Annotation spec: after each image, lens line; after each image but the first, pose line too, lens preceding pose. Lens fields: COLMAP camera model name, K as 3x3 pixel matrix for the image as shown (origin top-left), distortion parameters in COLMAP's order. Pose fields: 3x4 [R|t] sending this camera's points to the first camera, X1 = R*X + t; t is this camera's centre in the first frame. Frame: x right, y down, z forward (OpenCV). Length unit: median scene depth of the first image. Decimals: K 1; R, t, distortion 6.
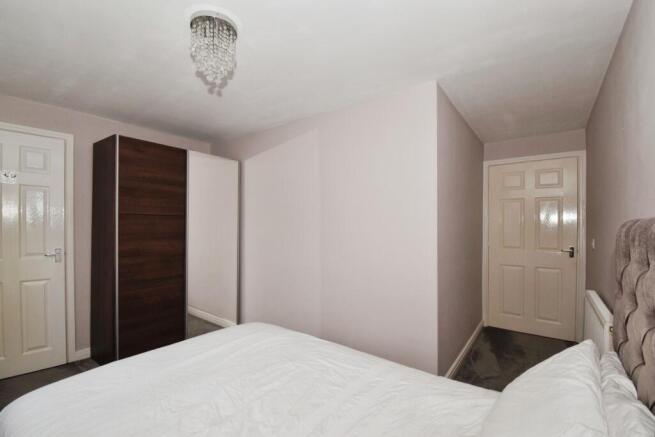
lens RADIAL K [[291.0, 0, 327.7], [0, 291.0, 220.5], [0, 0, 1]] dist [0.016941, -0.021794]
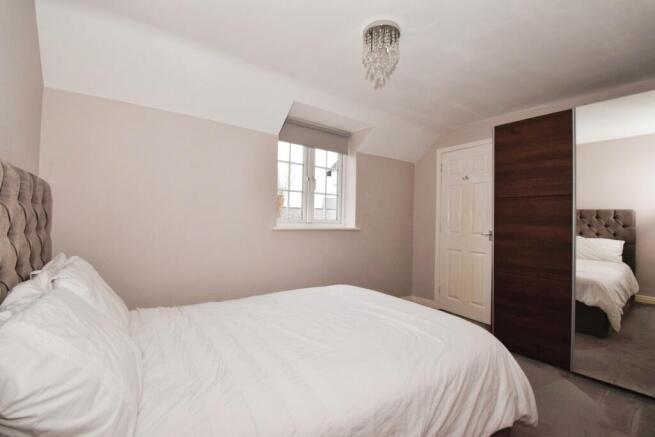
lens RADIAL K [[291.0, 0, 327.7], [0, 291.0, 220.5], [0, 0, 1]] dist [0.016941, -0.021794]
pose [[-0.239302, -0.003652, -0.970938, 0.442770], [-0.005061, 0.999984, -0.002514, 0.060899], [0.970932, 0.004312, -0.239316, 0.610030]]
